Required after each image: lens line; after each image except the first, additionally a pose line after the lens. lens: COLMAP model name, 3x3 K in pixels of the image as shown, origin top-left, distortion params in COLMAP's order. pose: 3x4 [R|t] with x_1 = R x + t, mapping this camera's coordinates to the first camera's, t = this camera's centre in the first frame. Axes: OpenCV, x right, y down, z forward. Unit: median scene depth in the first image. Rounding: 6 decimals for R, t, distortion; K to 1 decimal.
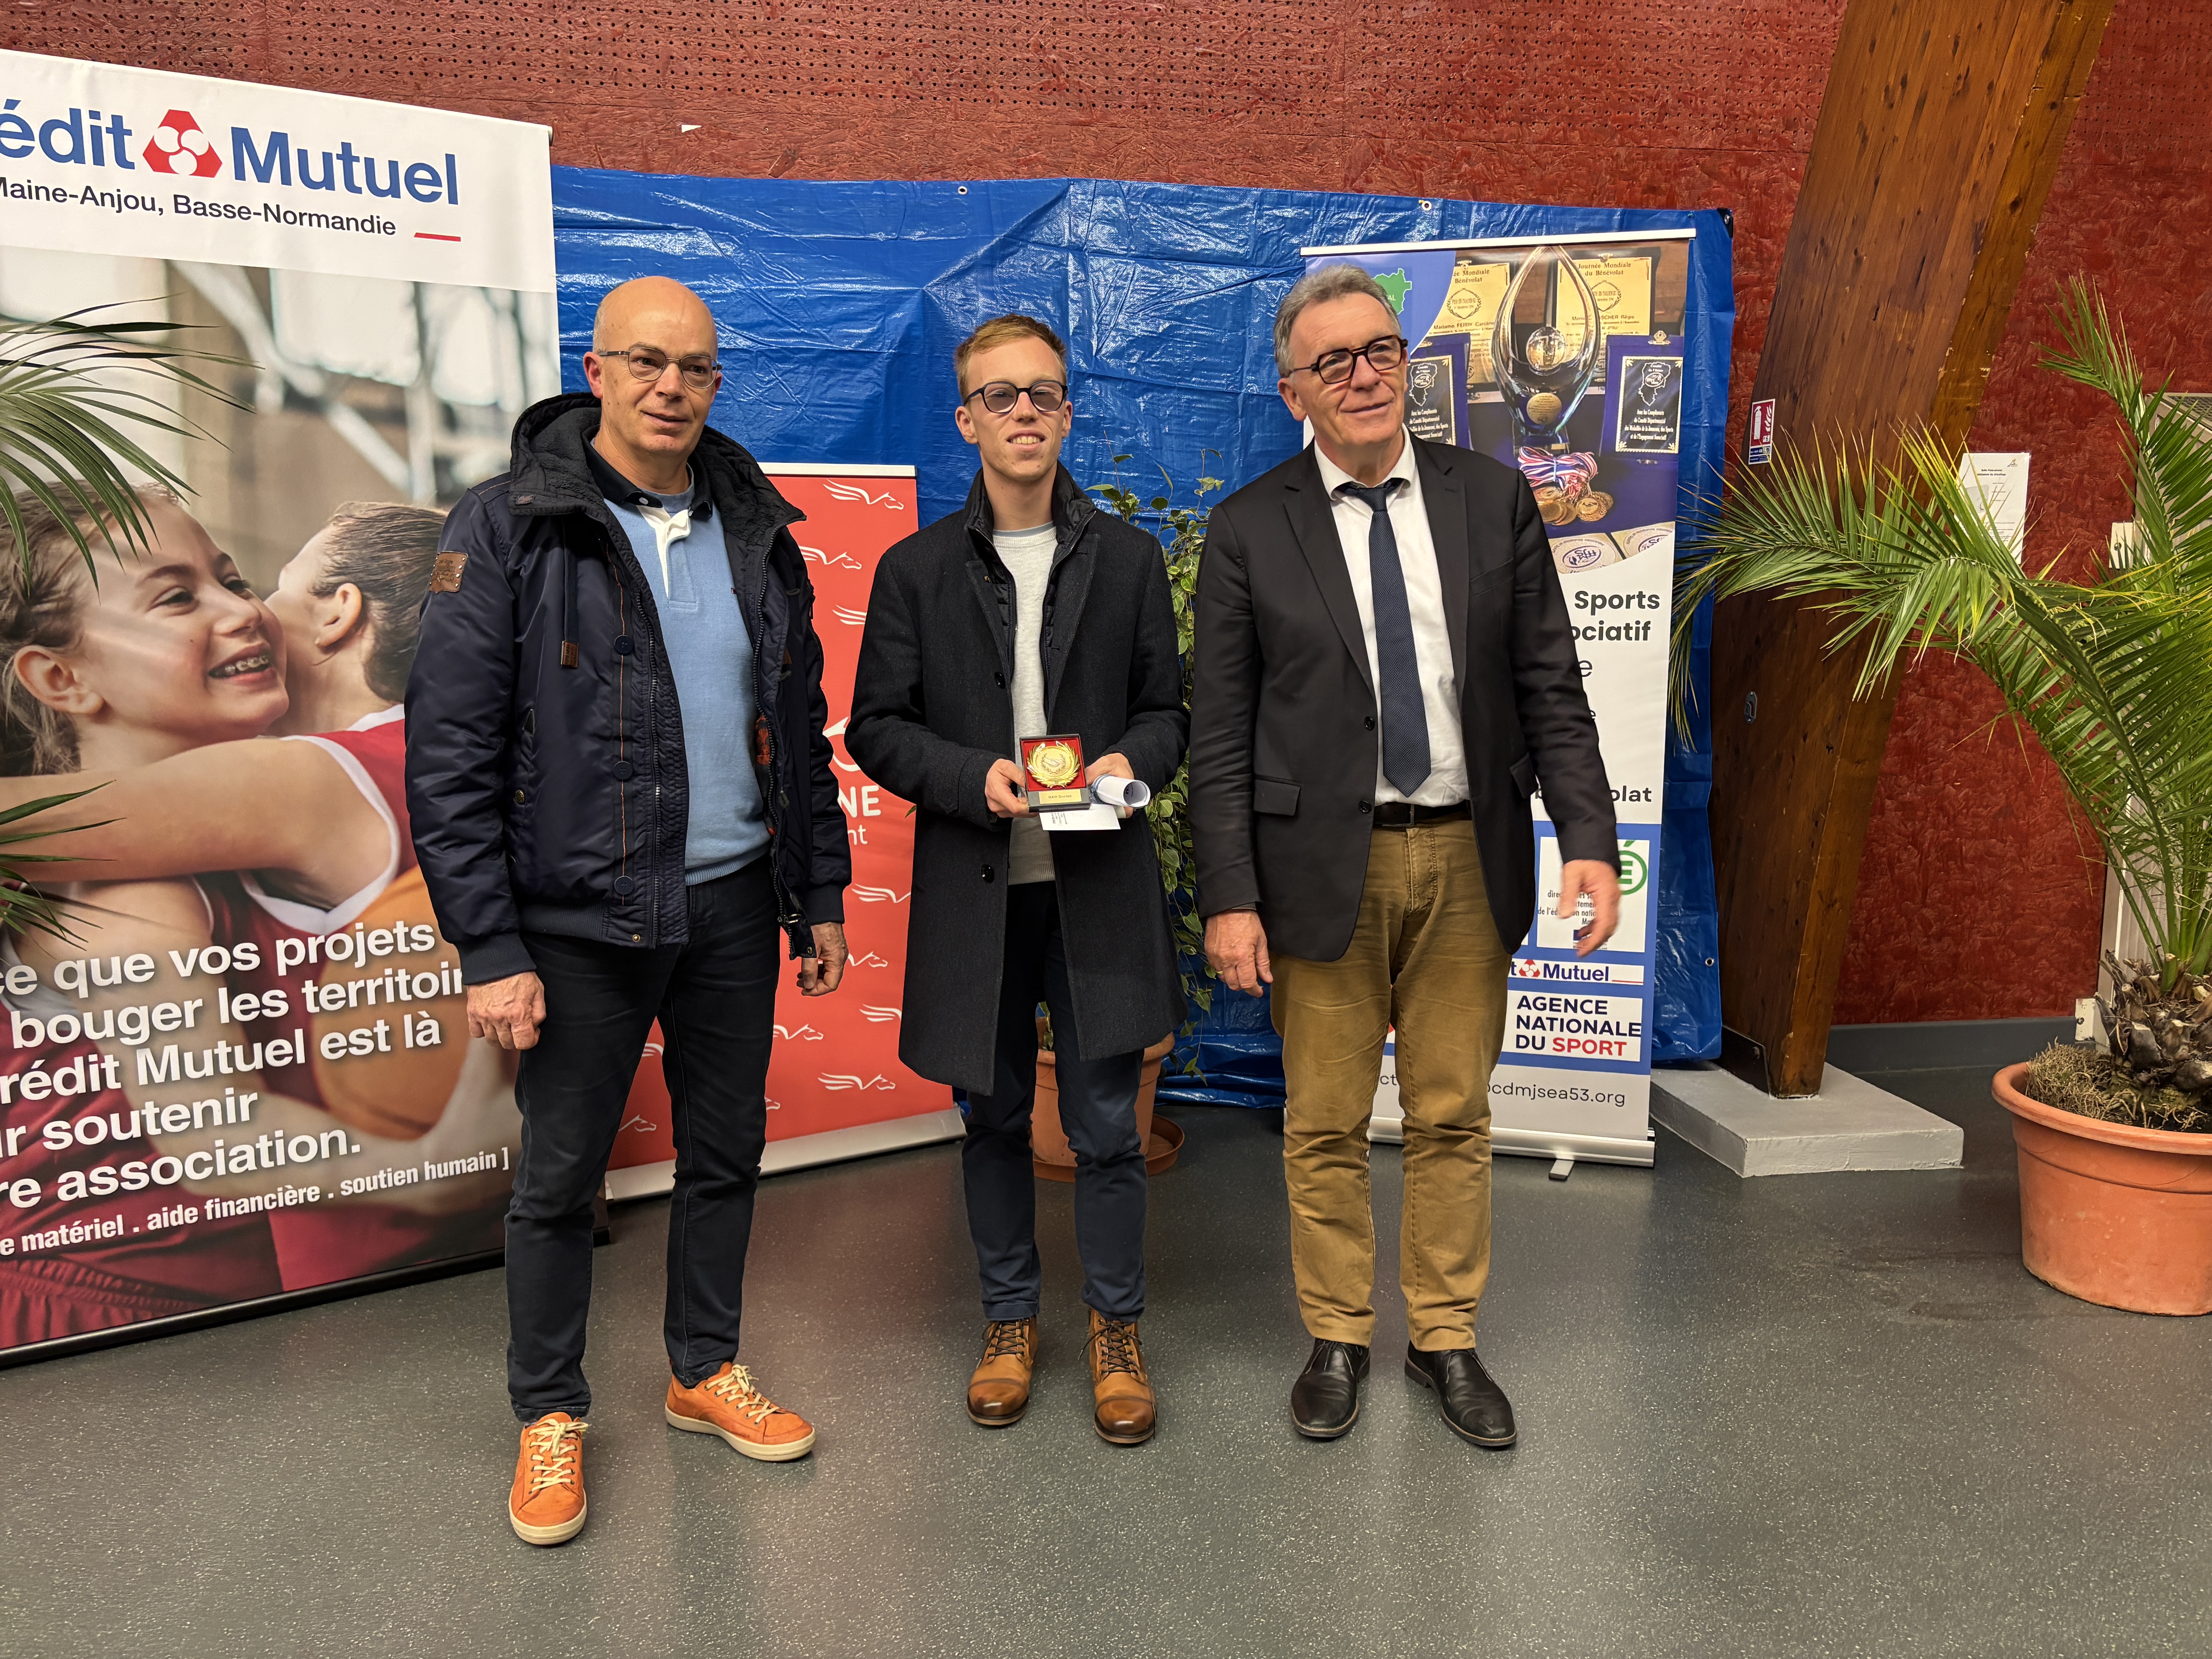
lens RADIAL K [[1660.8, 0, 1099.8], [0, 1660.8, 820.8], [0, 0, 1]] dist [0.037346, -0.032474]
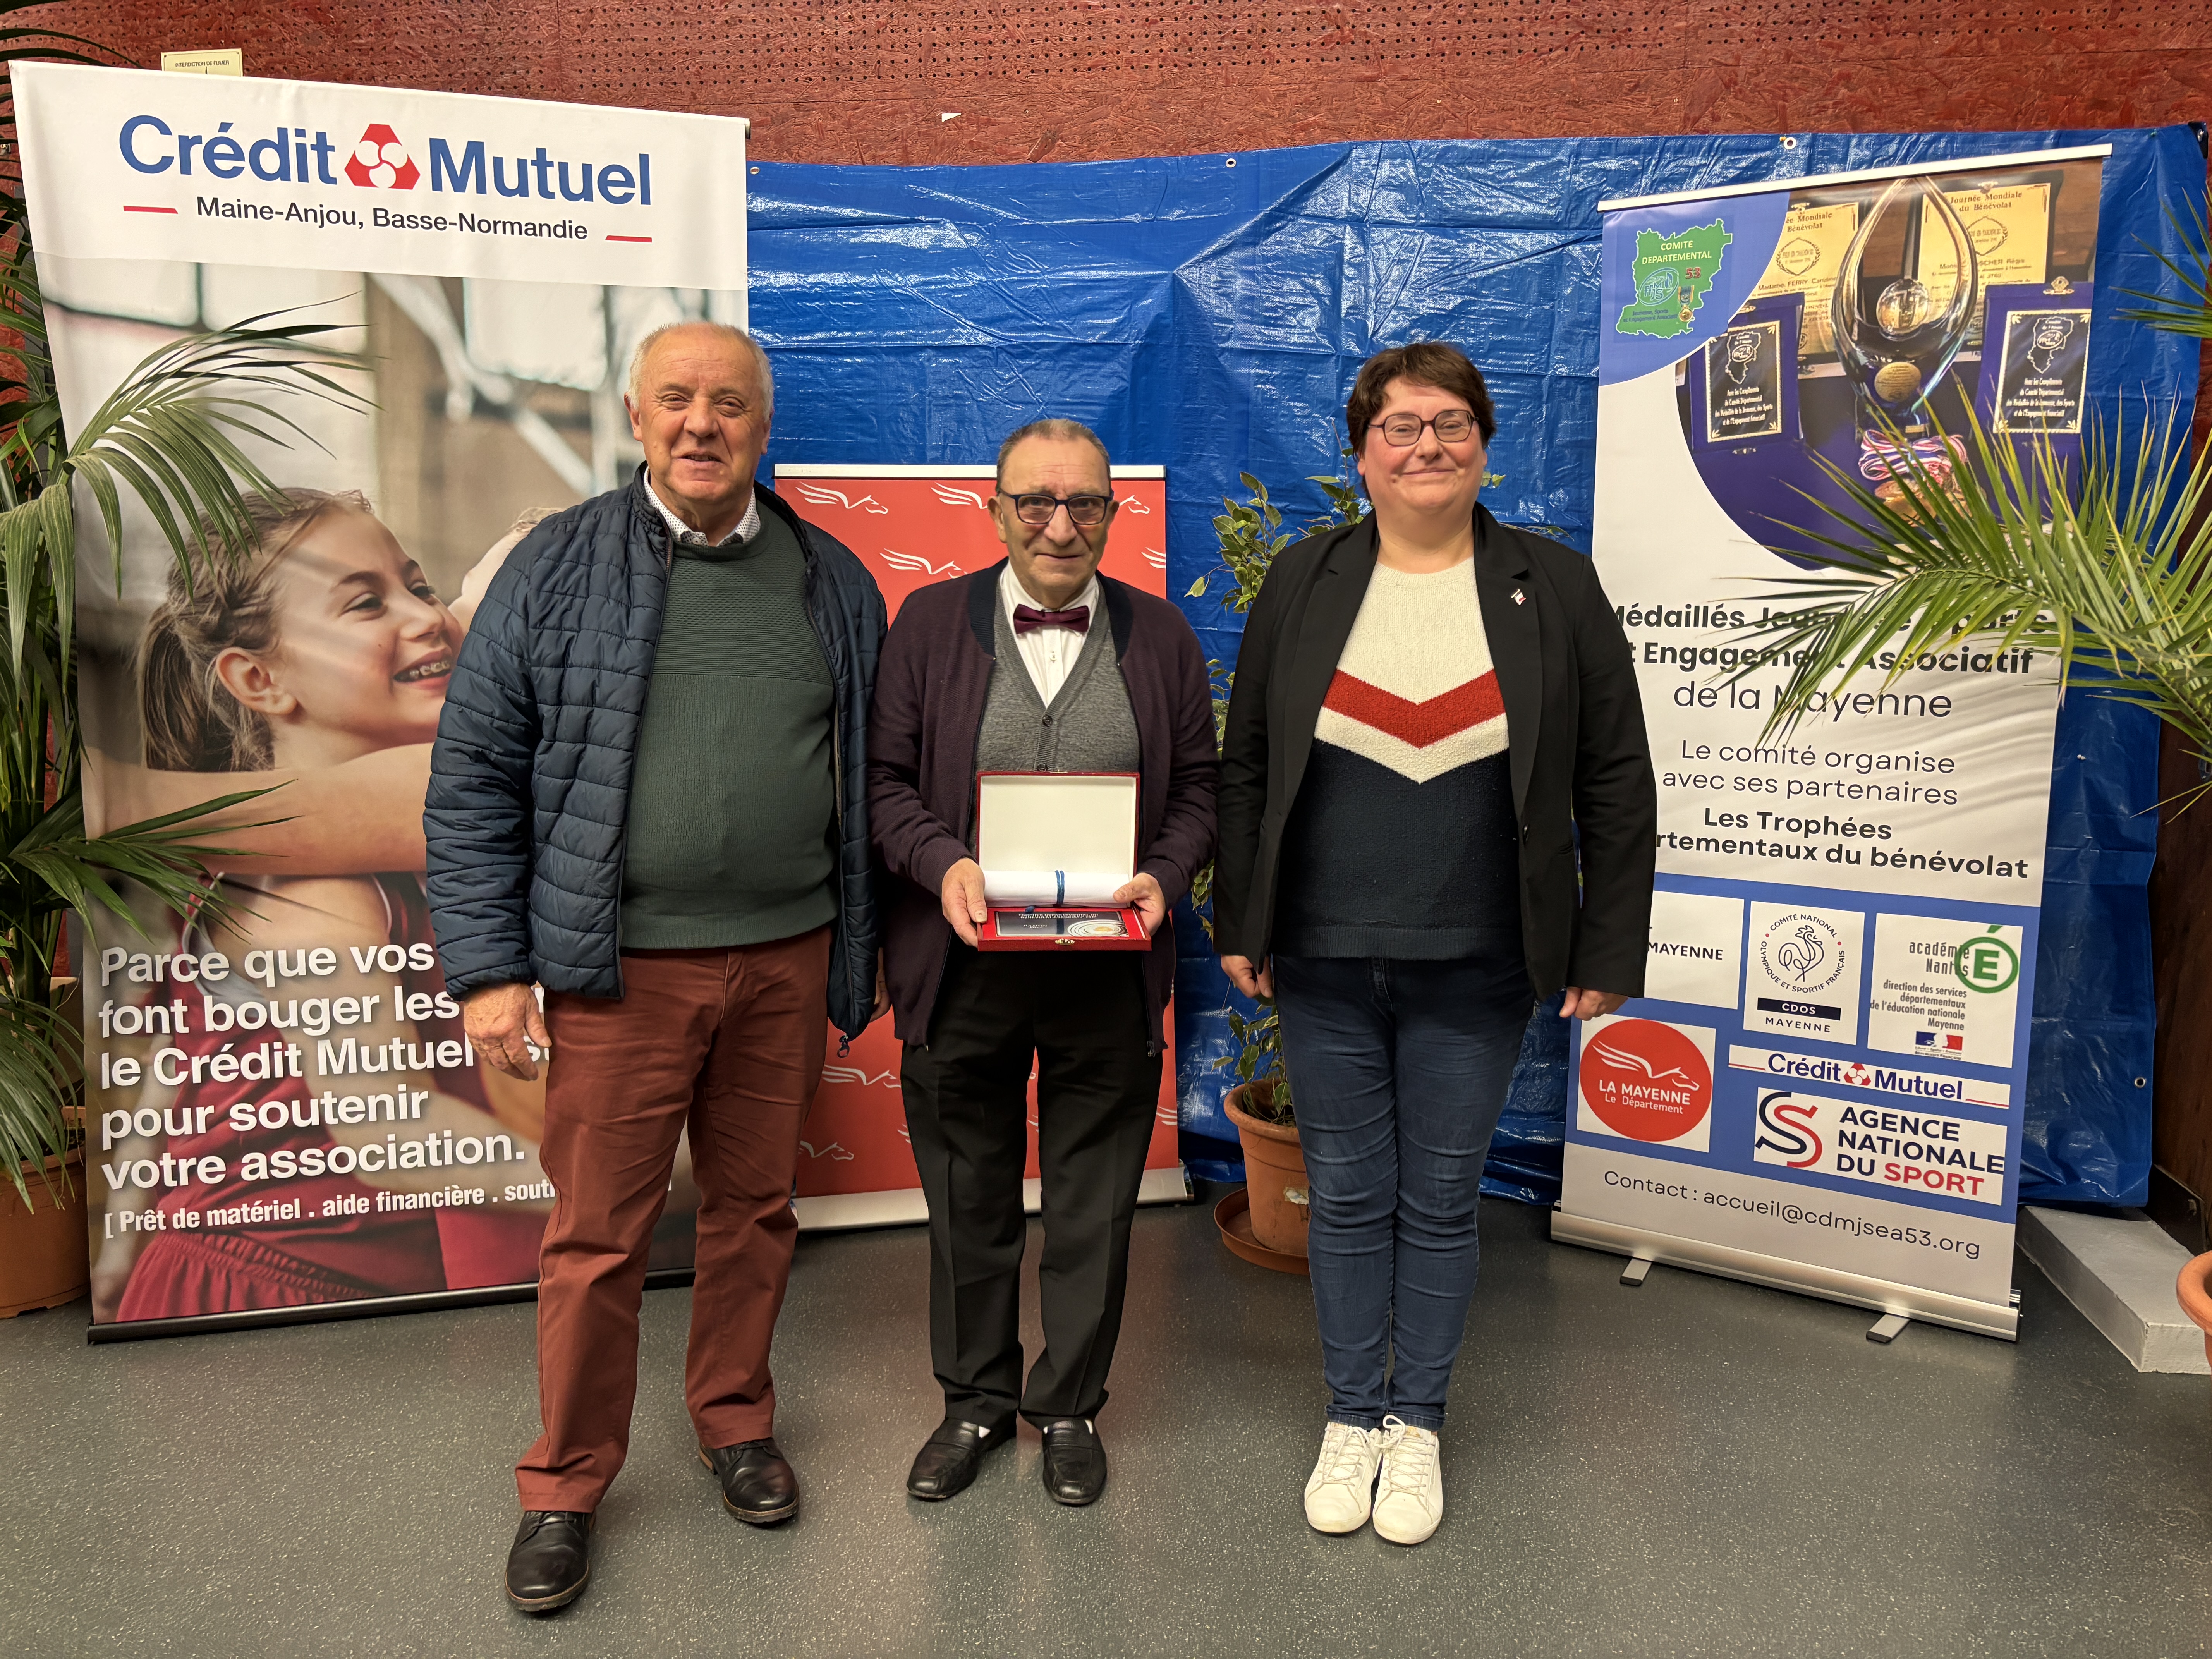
lens RADIAL K [[1660.8, 0, 1126.6], [0, 1660.8, 819.8], [0, 0, 1]] dist [0.037346, -0.032474]
pose [[0.956483, 0.046806, -0.288009, 0.153545], [-0.048258, 0.998833, 0.002060, -0.020273], [0.287770, 0.011929, 0.957625, 0.124690]]
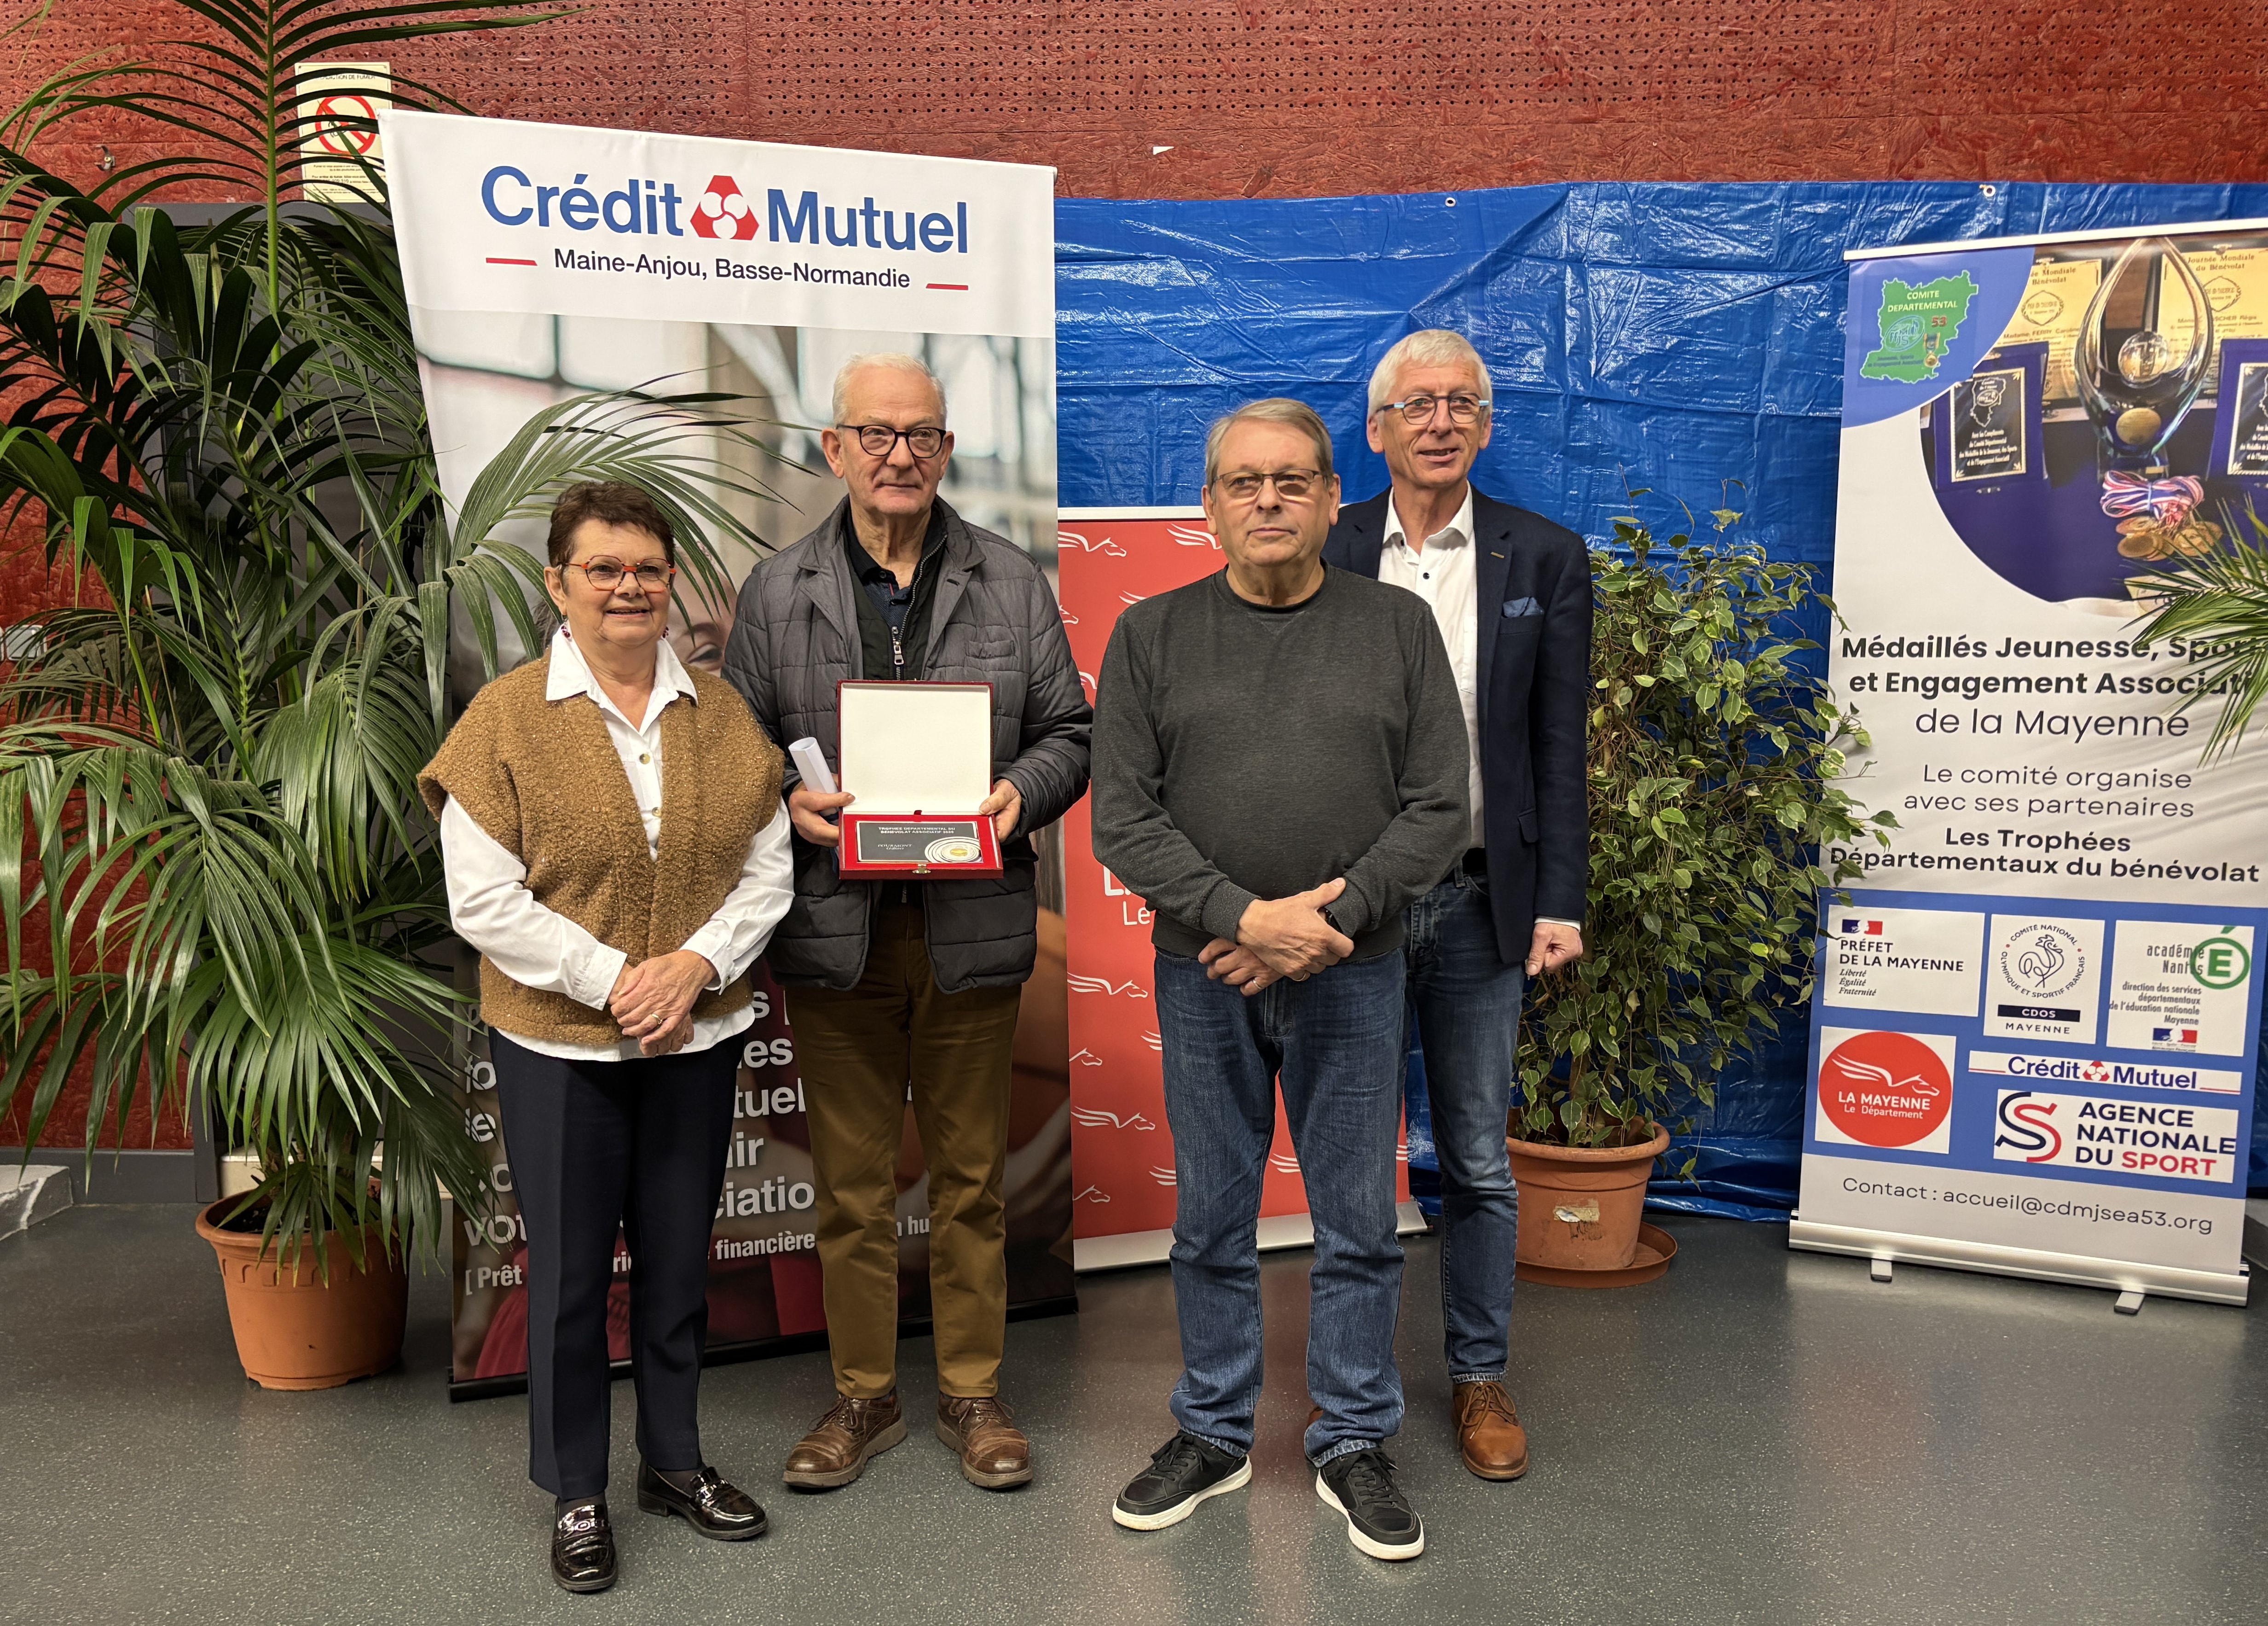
lens RADIAL K [[1969.4, 0, 1080.2], [0, 1969.4, 935.4], [0, 0, 1]] dist [0.025507, -0.001128]
pose [[0.983102, 0.023753, -0.181510, -0.081202], [-0.020824, 0.999621, 0.018025, 0.010551], [0.181870, -0.013941, 0.983224, -0.119801]]
